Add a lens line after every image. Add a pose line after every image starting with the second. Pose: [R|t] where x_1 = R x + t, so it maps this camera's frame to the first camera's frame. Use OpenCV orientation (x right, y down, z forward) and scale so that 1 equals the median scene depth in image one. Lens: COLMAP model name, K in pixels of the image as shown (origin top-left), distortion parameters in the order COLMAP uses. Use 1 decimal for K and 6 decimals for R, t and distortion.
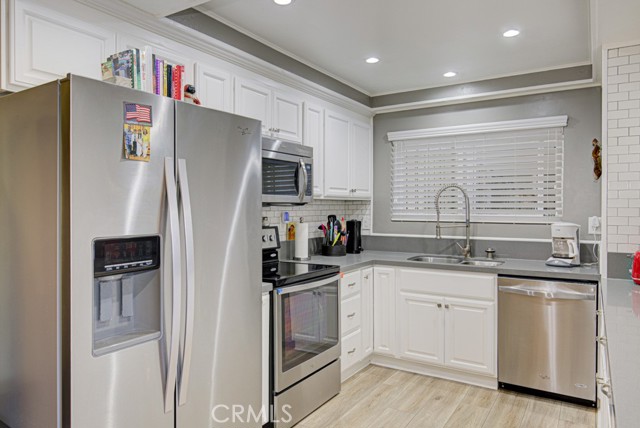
lens RADIAL K [[439.4, 0, 321.8], [0, 439.4, 210.5], [0, 0, 1]] dist [-0.002312, -0.000546]
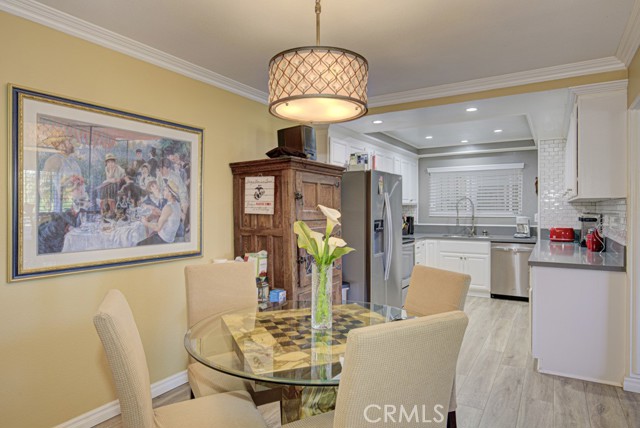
lens RADIAL K [[394.3, 0, 321.1], [0, 394.3, 211.0], [0, 0, 1]] dist [0.000846, -0.002034]
pose [[0.999749, -0.003315, 0.022155, -0.416244], [0.003337, 0.999994, -0.000961, 0.000057], [-0.022152, 0.001035, 0.999754, -0.797382]]
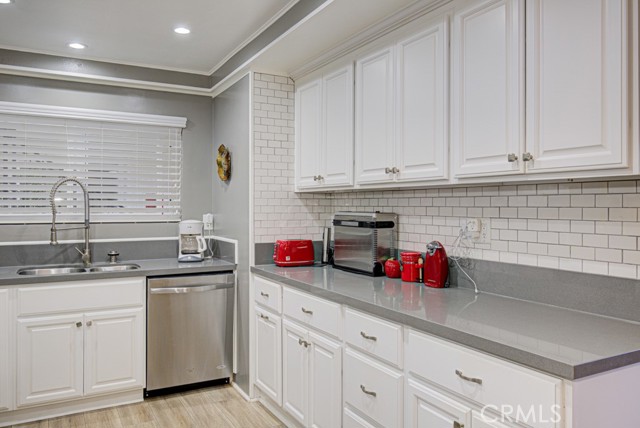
lens RADIAL K [[488.0, 0, 321.7], [0, 488.0, 205.2], [0, 0, 1]] dist [-0.003313, -0.000140]
pose [[0.482982, 0.000855, 0.875630, -0.313332], [0.005467, 0.999977, -0.003992, -0.001479], [-0.875613, 0.006715, 0.482966, 0.158600]]
